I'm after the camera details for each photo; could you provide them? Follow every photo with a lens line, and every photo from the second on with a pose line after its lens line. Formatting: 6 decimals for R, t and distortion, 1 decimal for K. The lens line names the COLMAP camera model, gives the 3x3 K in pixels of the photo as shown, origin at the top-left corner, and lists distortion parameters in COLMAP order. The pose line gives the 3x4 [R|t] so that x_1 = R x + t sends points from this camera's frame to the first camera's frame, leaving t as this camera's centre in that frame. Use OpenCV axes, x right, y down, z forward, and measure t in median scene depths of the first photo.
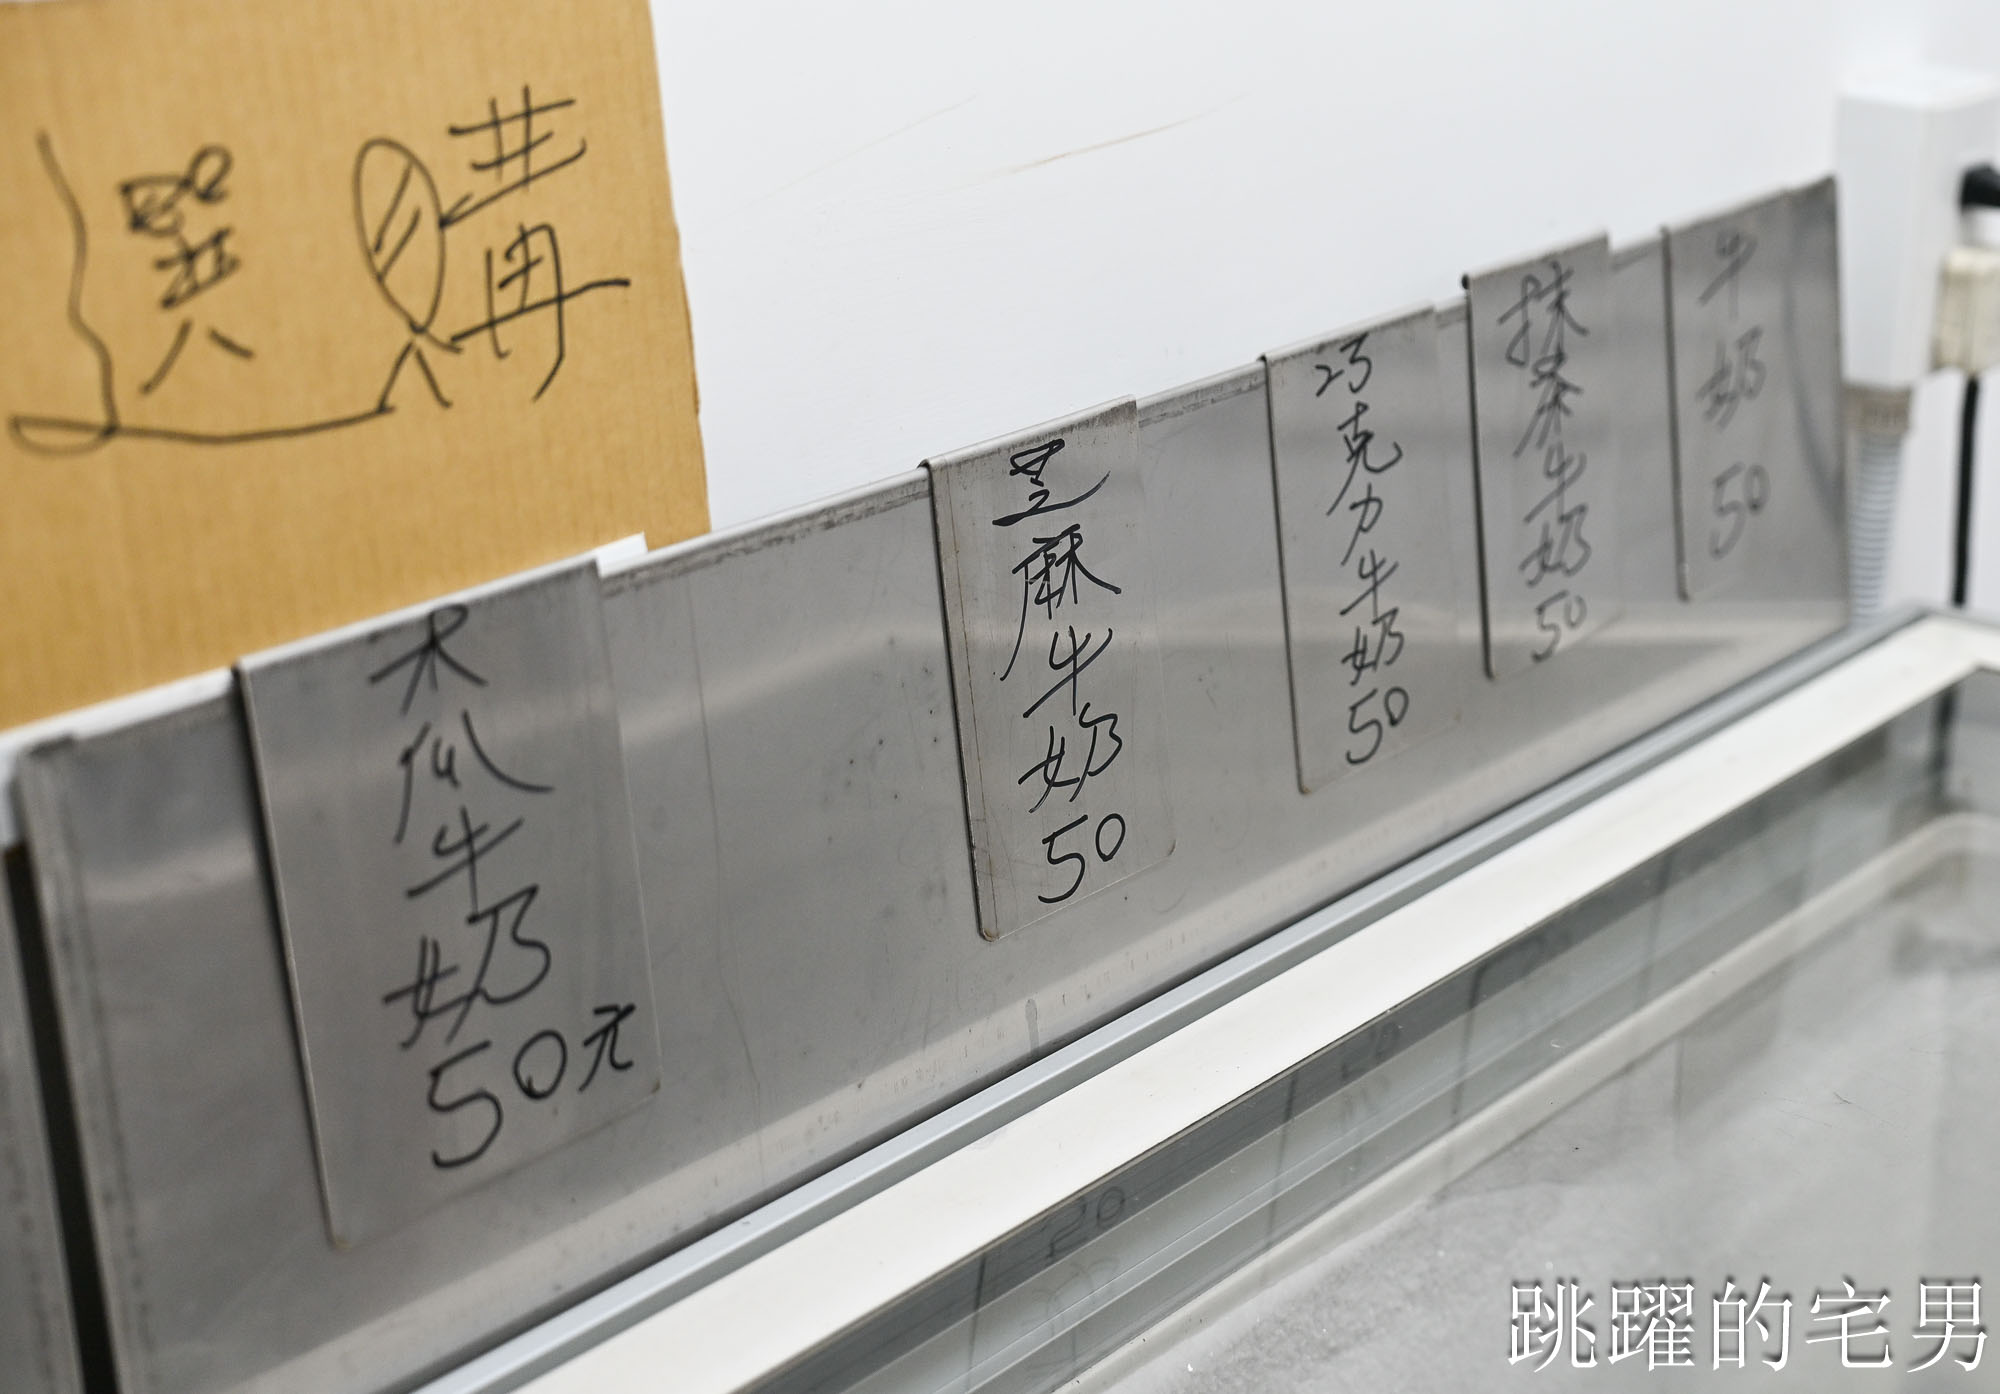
lens RADIAL K [[3041.8, 0, 1000.0], [0, 3041.8, 697.0], [0, 0, 1]] dist [0.066755, 0.023111]
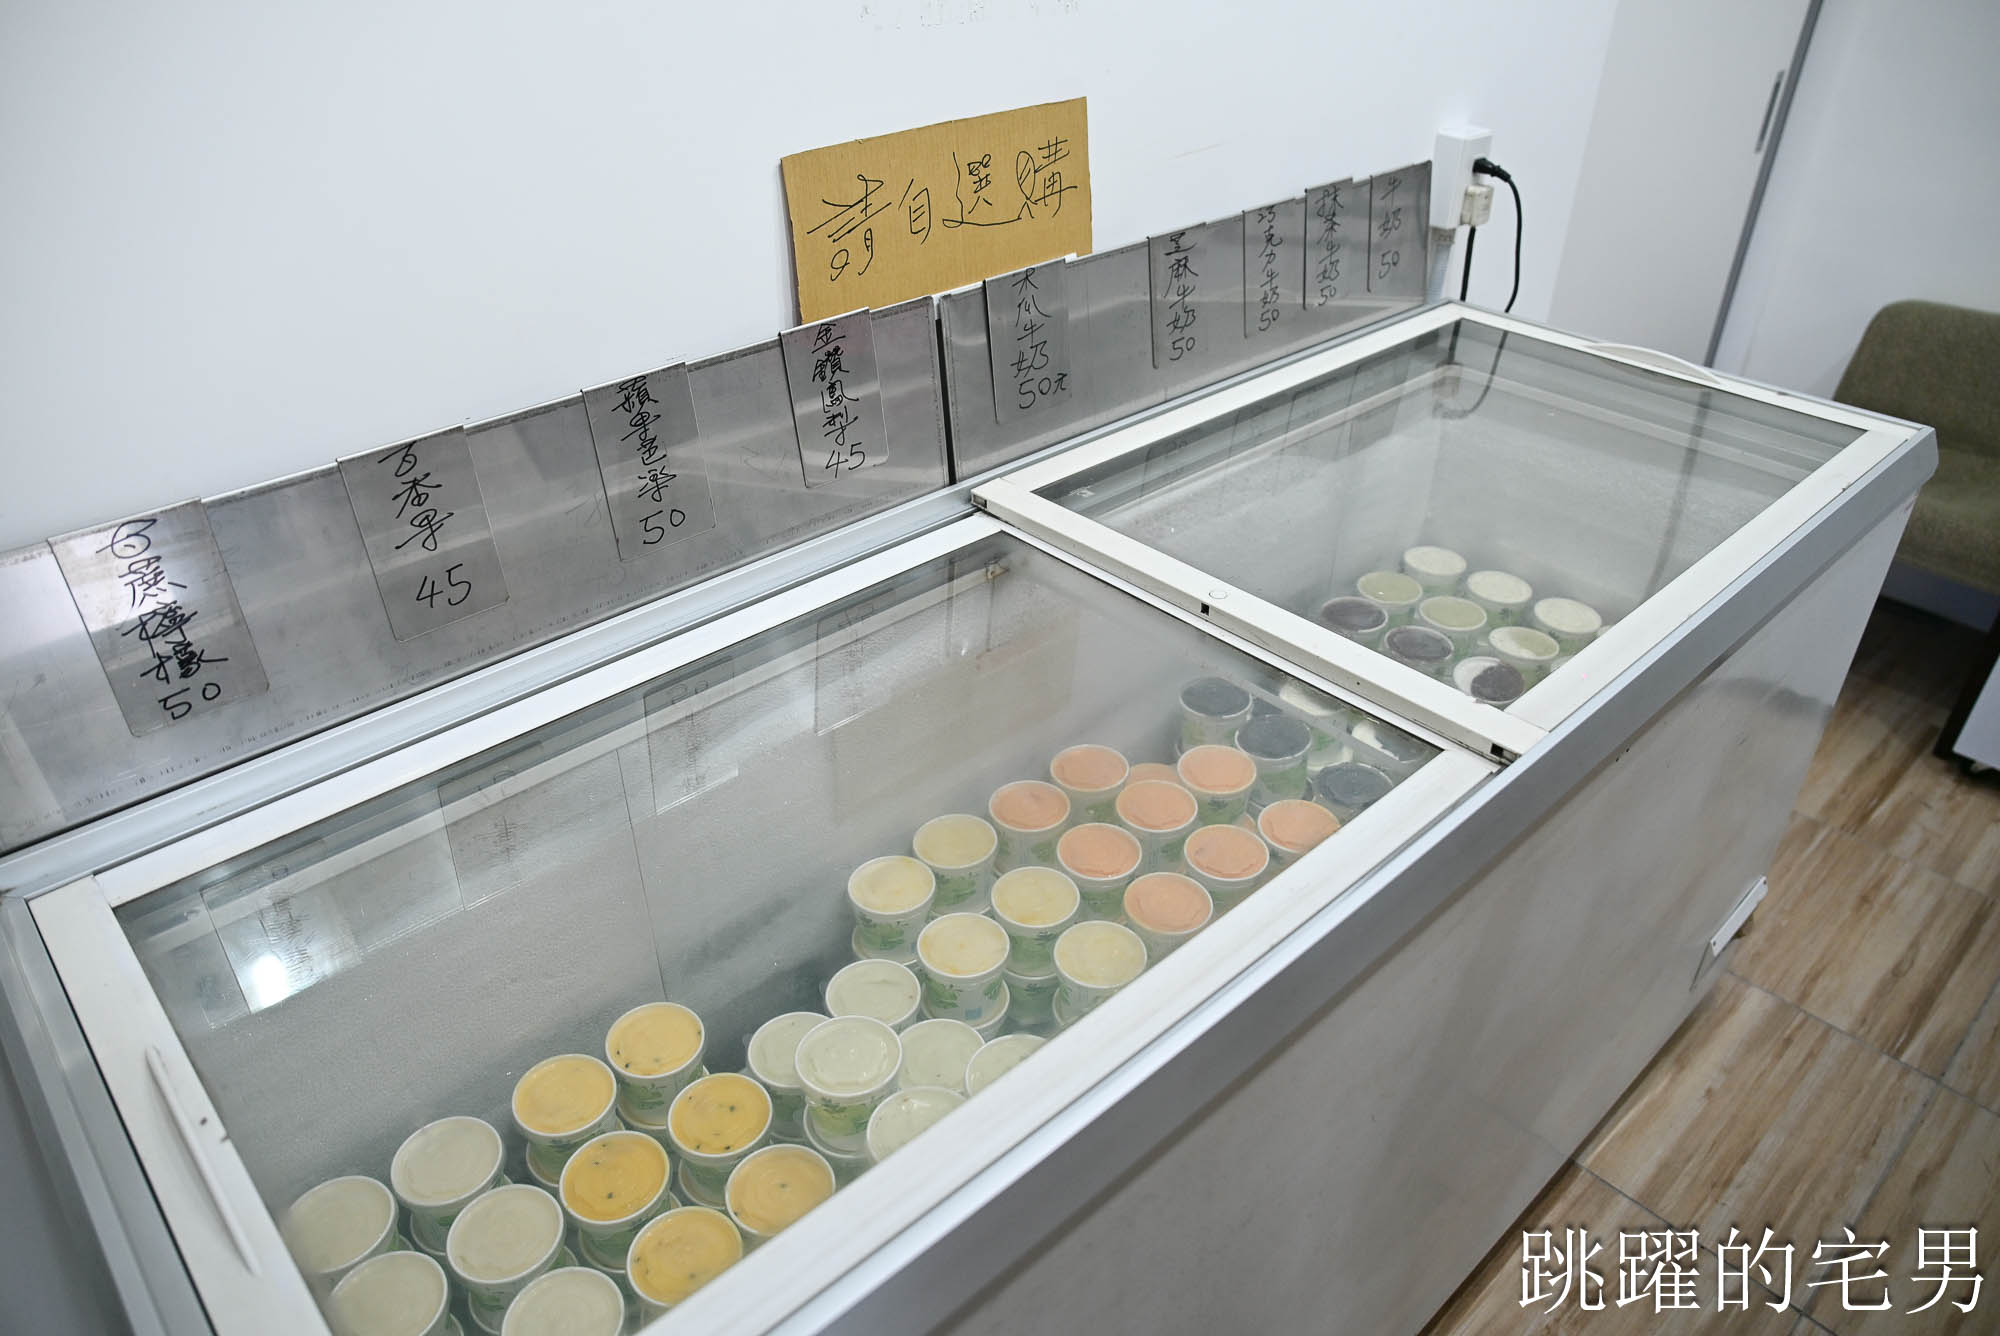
lens RADIAL K [[1360.1, 0, 999.1], [0, 1360.1, 700.1], [0, 0, 1]] dist [-0.109843, 0.083152]
pose [[0.992839, 0.070938, -0.096113, -0.006230], [-0.044397, 0.966077, 0.254411, 0.055412], [0.110900, -0.248322, 0.962308, -0.681477]]
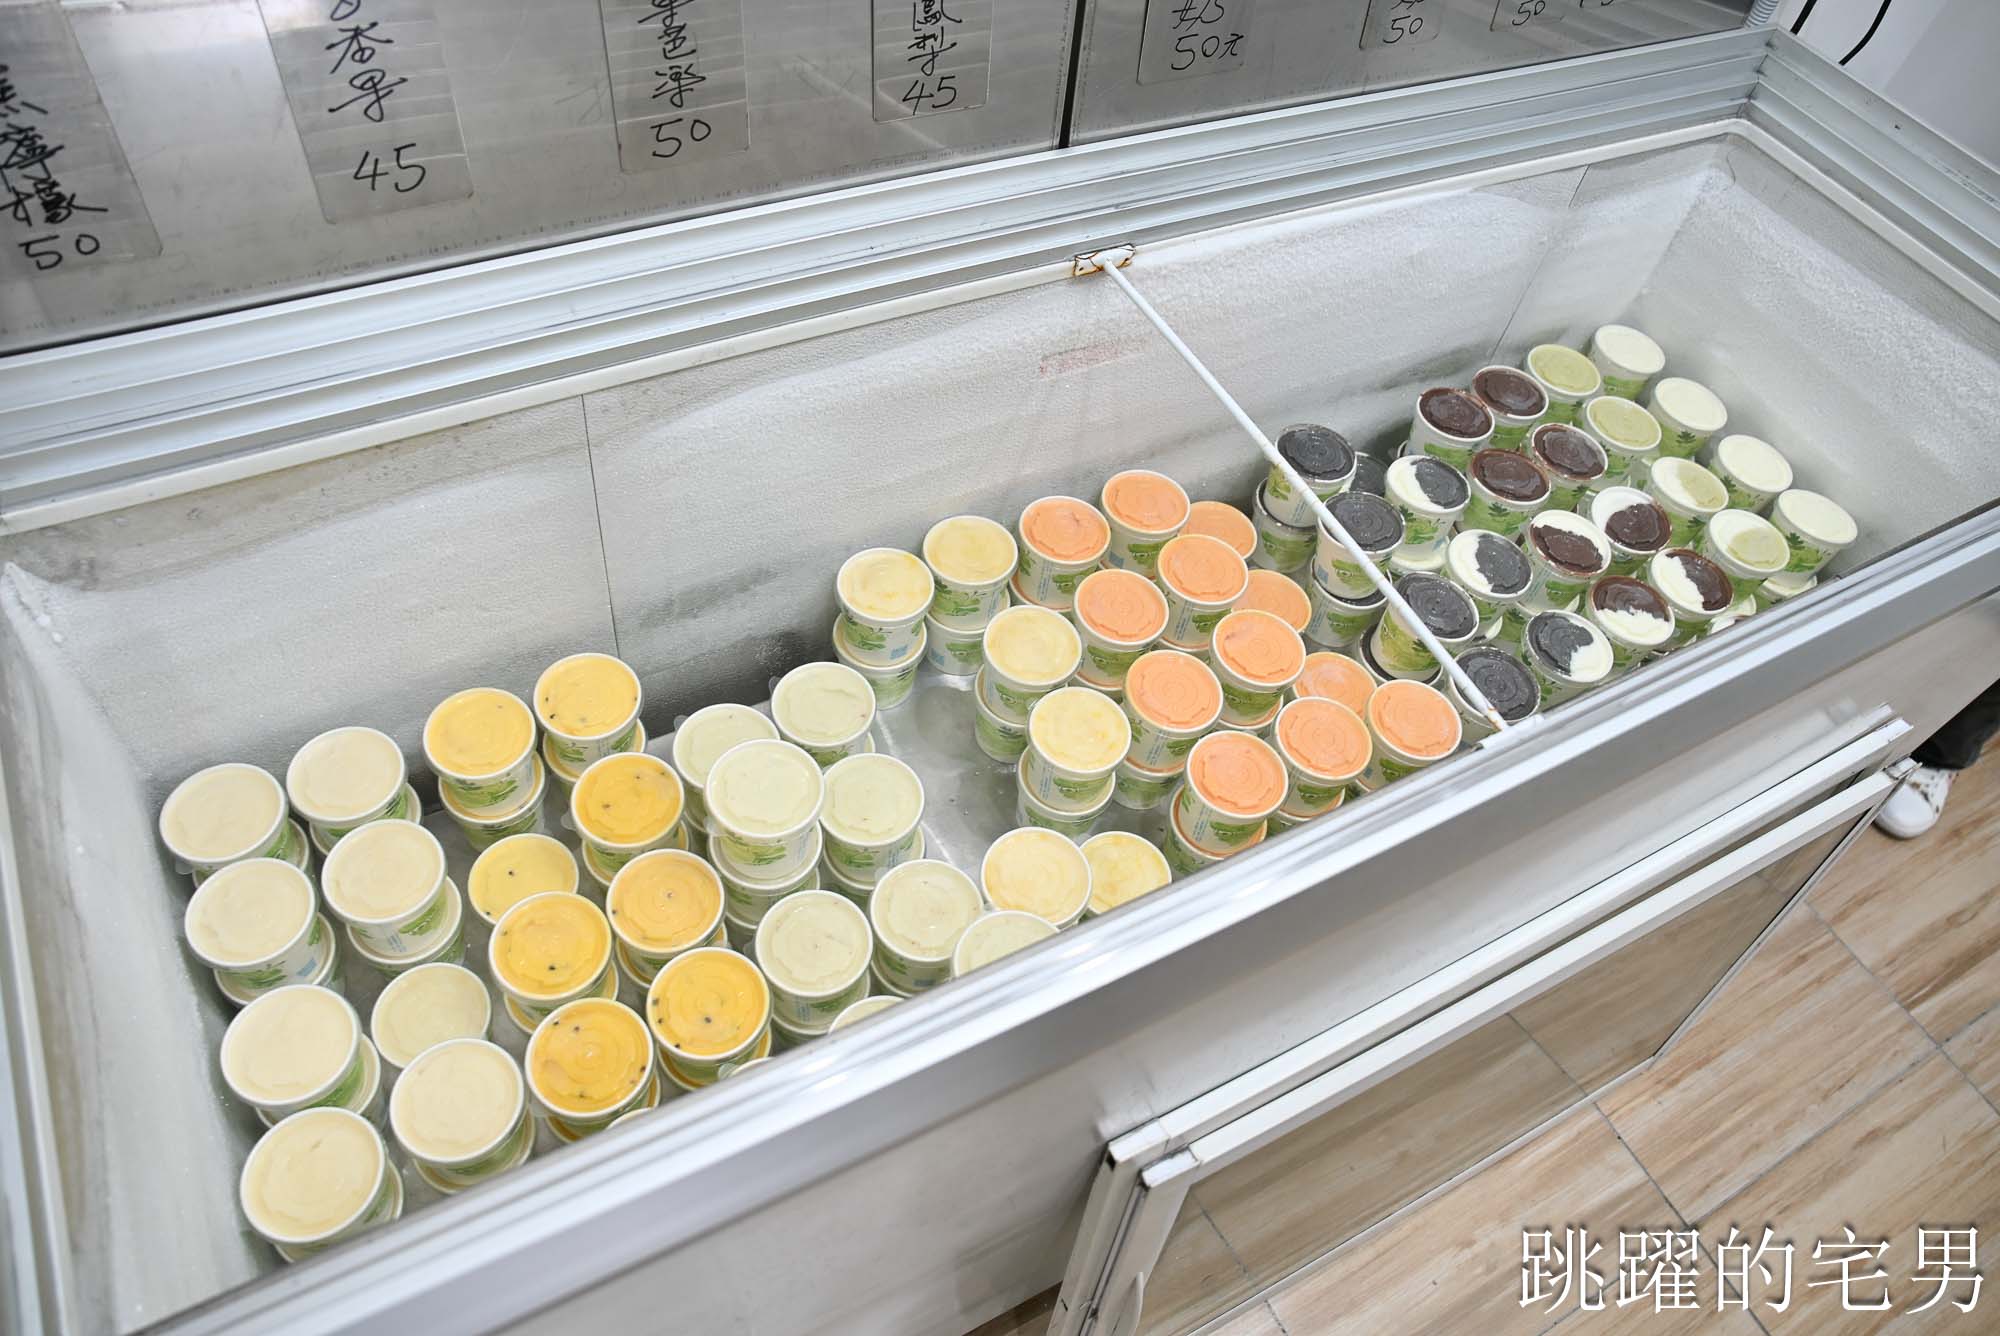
lens RADIAL K [[1360.1, 0, 999.1], [0, 1360.1, 700.1], [0, 0, 1]] dist [-0.109843, 0.083152]
pose [[0.924831, 0.363943, -0.110607, 0.040858], [-0.246796, 0.795384, 0.553584, -0.042557], [0.289448, -0.484674, 0.825415, -0.456088]]
